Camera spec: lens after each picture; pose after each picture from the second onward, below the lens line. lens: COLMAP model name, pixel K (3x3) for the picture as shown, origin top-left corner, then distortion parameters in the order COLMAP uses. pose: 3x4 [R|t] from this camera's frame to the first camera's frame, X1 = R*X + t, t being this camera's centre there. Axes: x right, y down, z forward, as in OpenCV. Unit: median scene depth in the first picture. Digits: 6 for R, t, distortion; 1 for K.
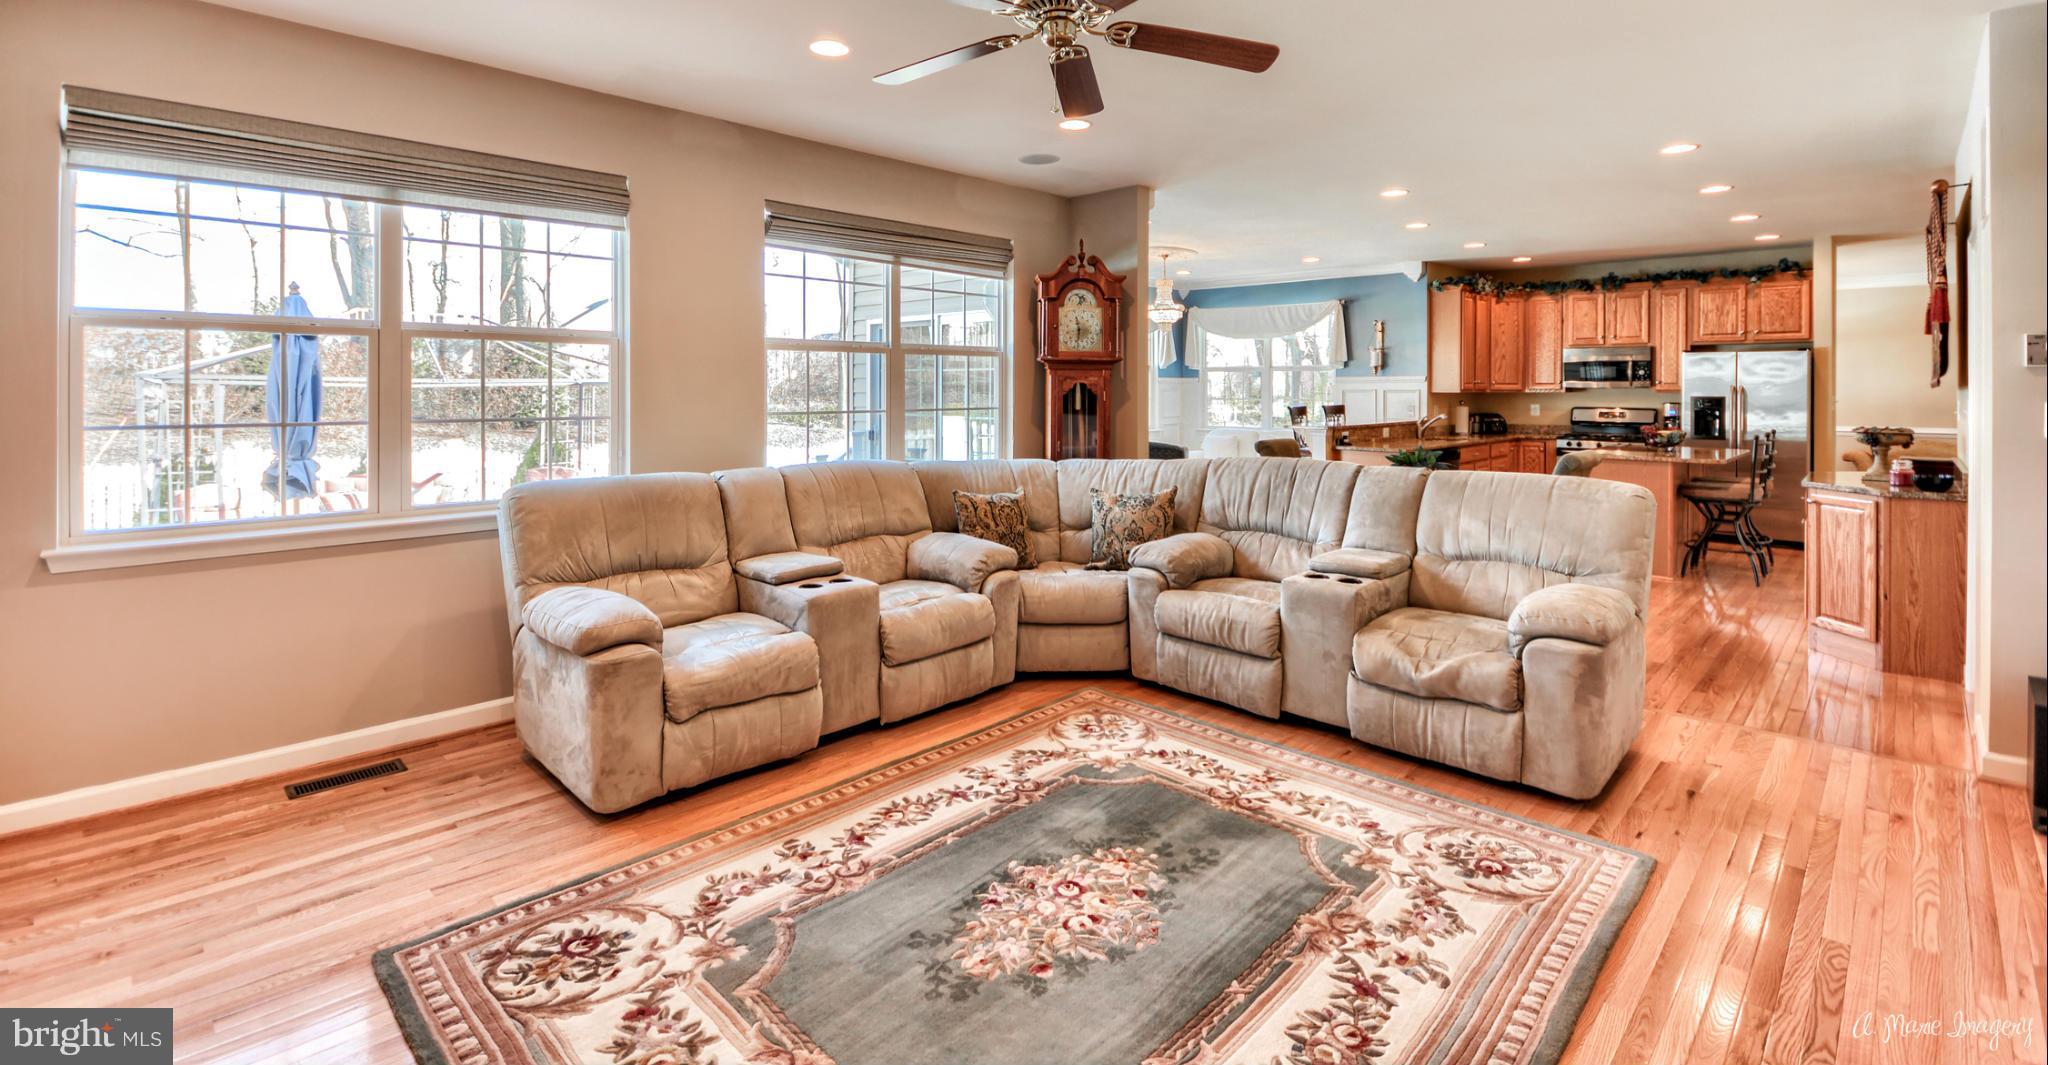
lens RADIAL K [[903.7, 0, 1020.4], [0, 903.7, 394.2], [0, 0, 1]] dist [0.001721, 0.000186]
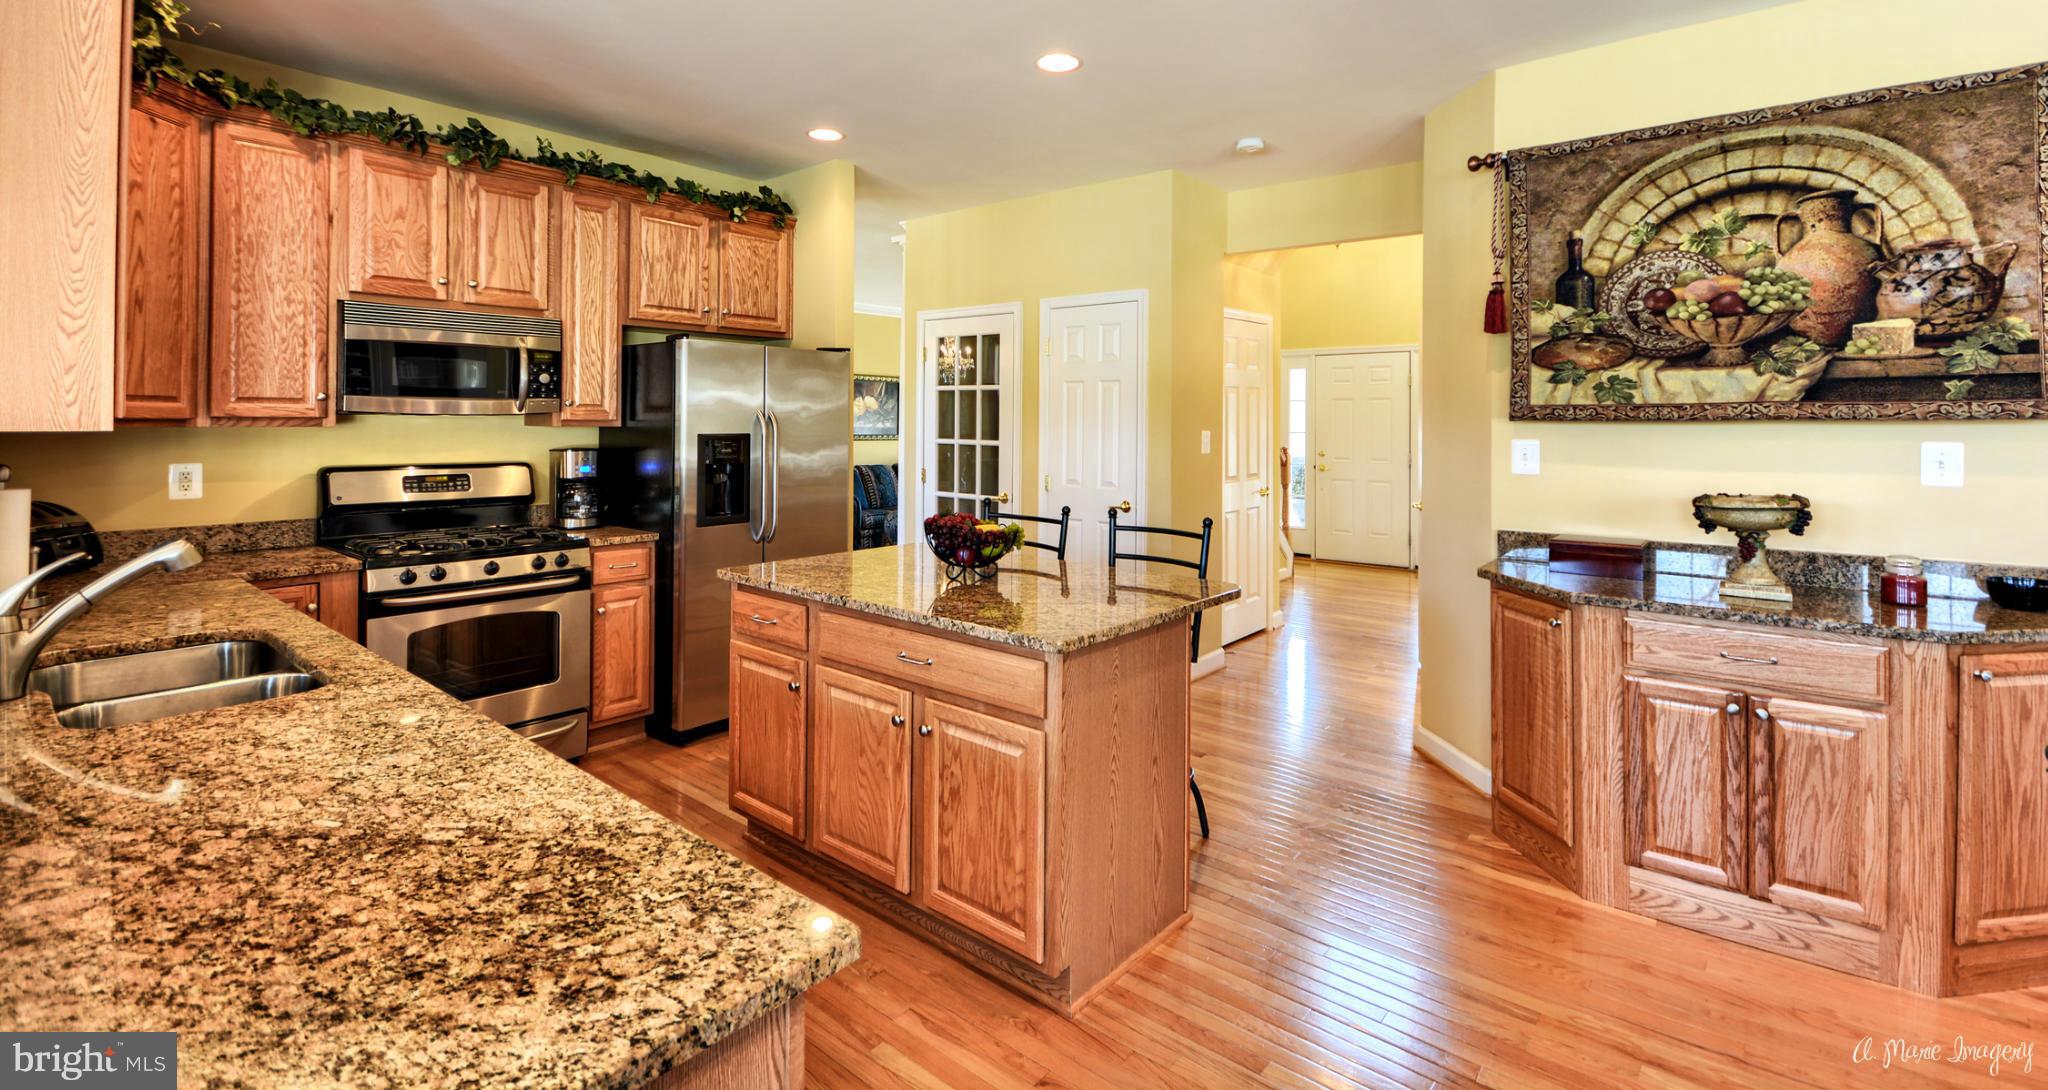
lens RADIAL K [[895.9, 0, 1018.1], [0, 895.9, 412.0], [0, 0, 1]] dist [0.022861, -0.018015]
pose [[-0.086035, 0.007119, 0.996267, 0.265068], [0.000735, 0.999975, -0.007082, -0.005331], [-0.996292, 0.000123, -0.086038, 0.864300]]
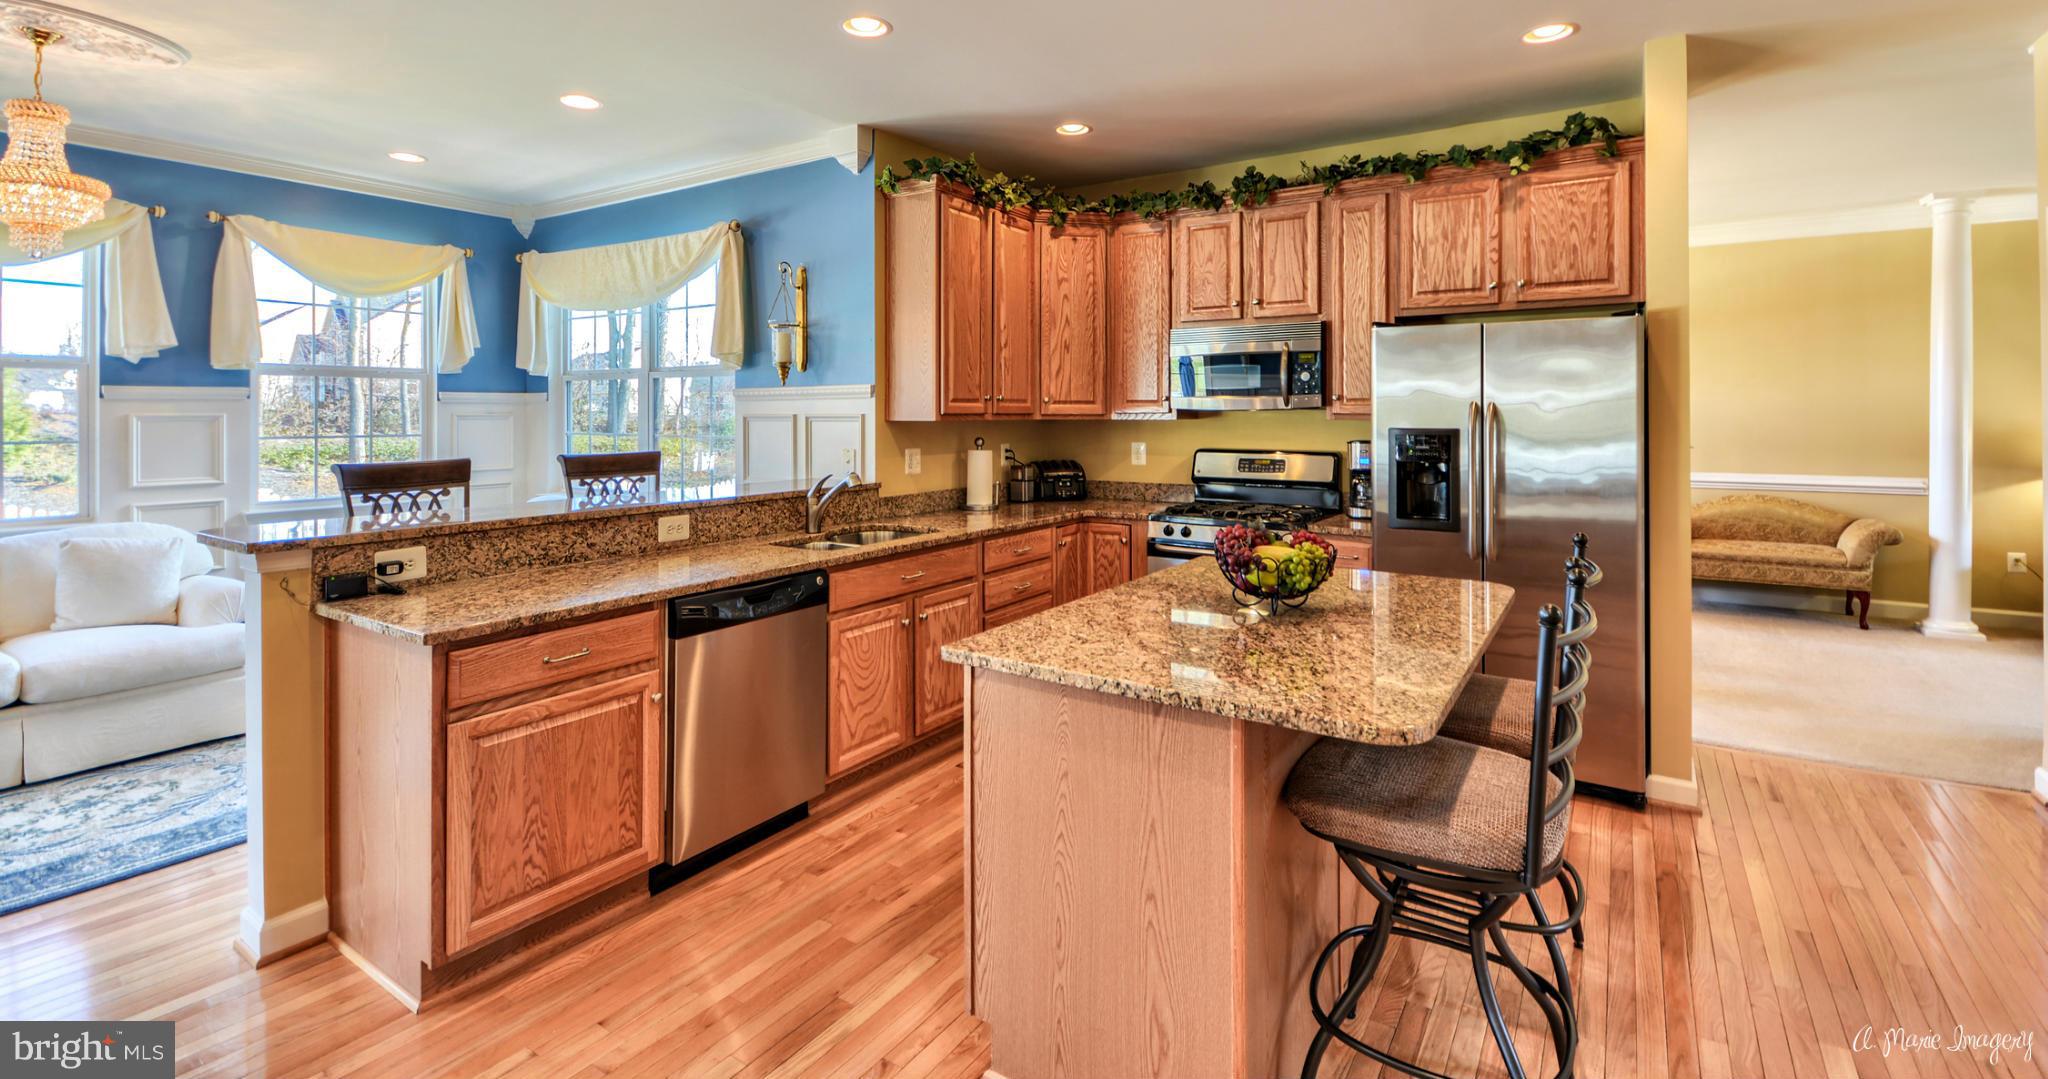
lens RADIAL K [[903.1, 0, 1028.2], [0, 903.1, 410.5], [0, 0, 1]] dist [0.001817, 0.000251]
pose [[0.979535, -0.003036, 0.201252, 0.478939], [0.005037, 0.999943, -0.009430, -0.002740], [-0.201212, 0.010250, 0.979494, 0.605555]]
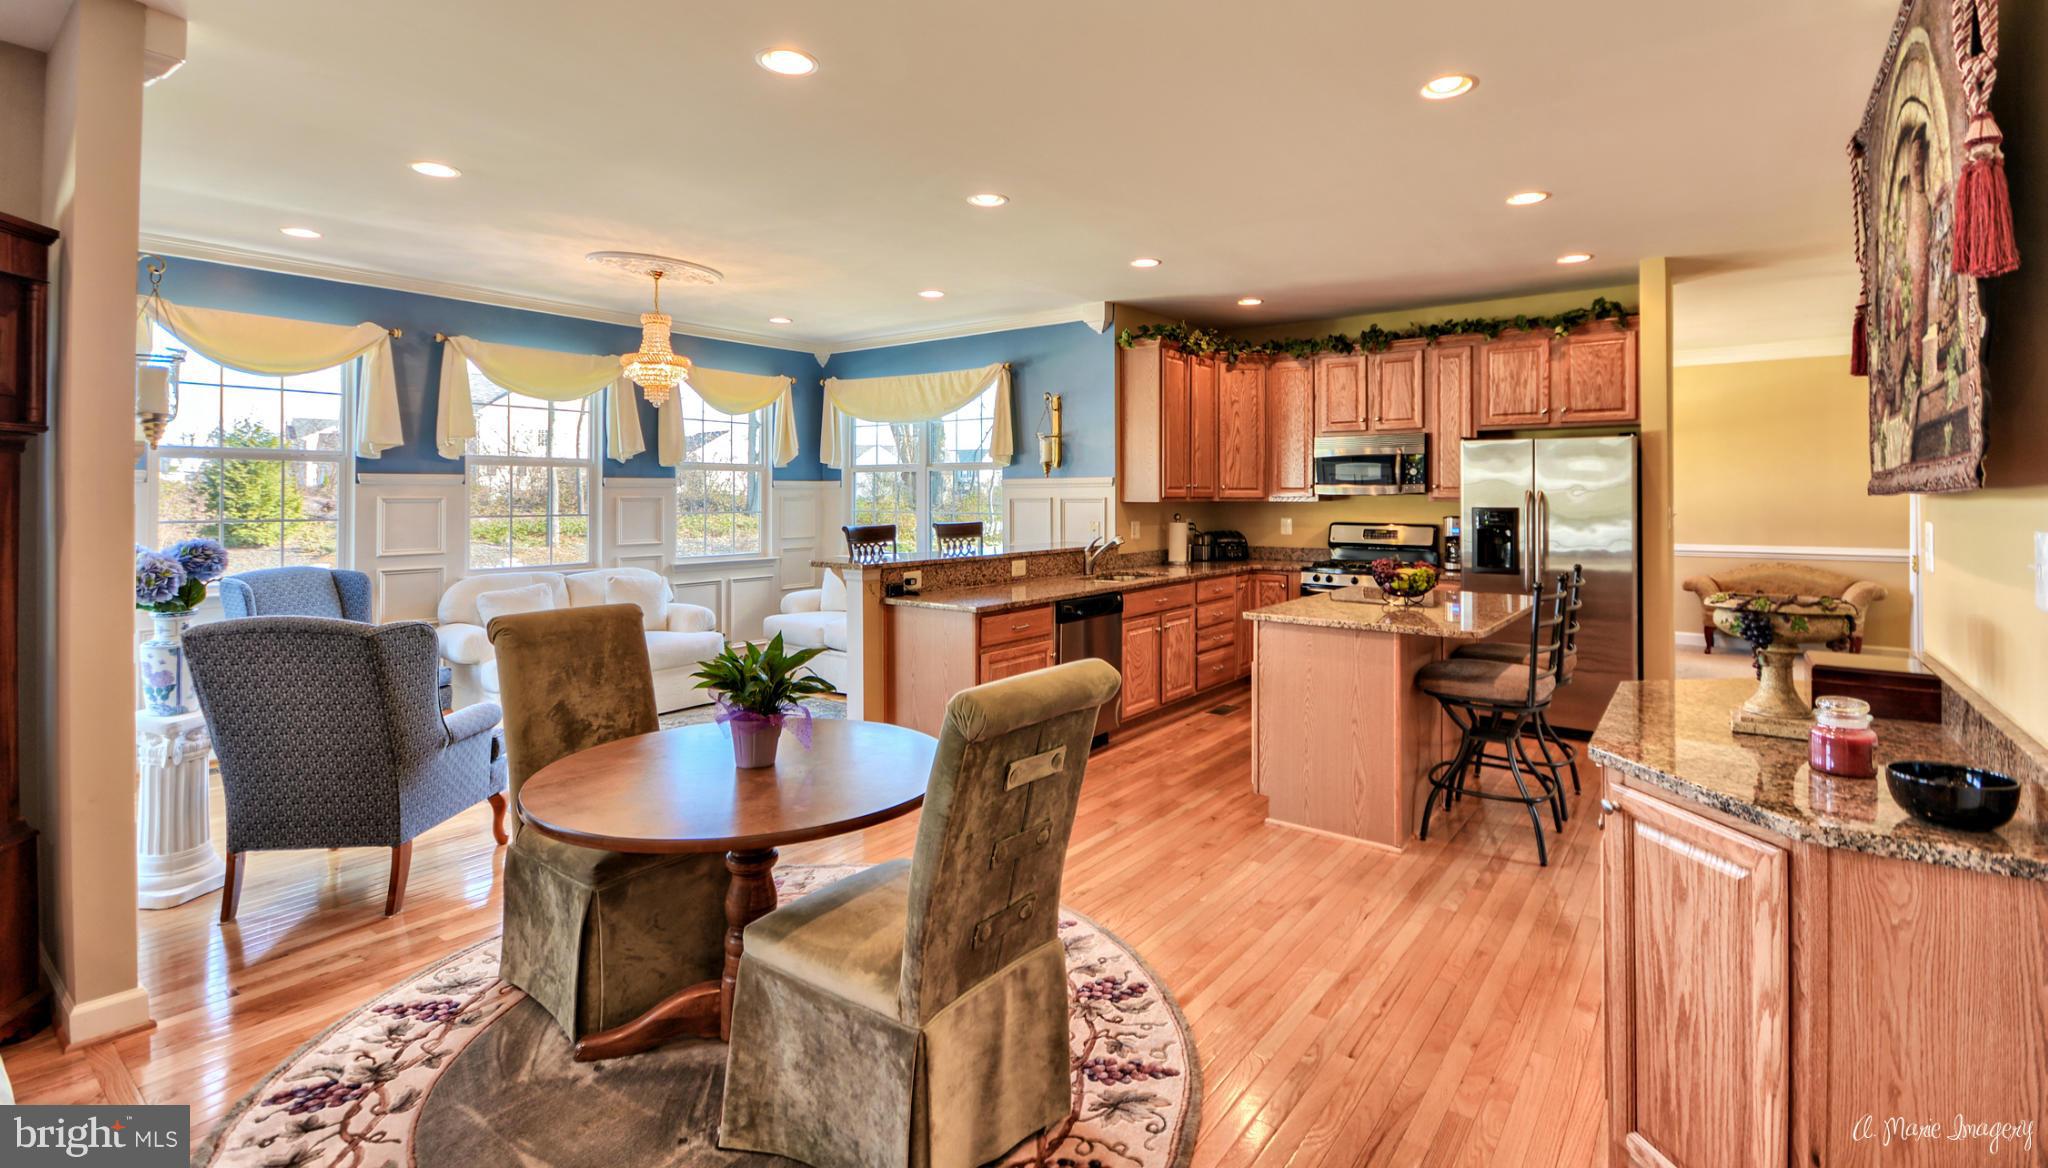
lens RADIAL K [[922.9, 0, 1048.4], [0, 922.9, 491.8], [0, 0, 1]] dist [0.001726, 0.000324]
pose [[0.989688, -0.002212, 0.143223, 0.337038], [0.003670, 0.999944, -0.009912, -0.003176], [-0.143193, 0.010336, 0.989641, 0.378713]]
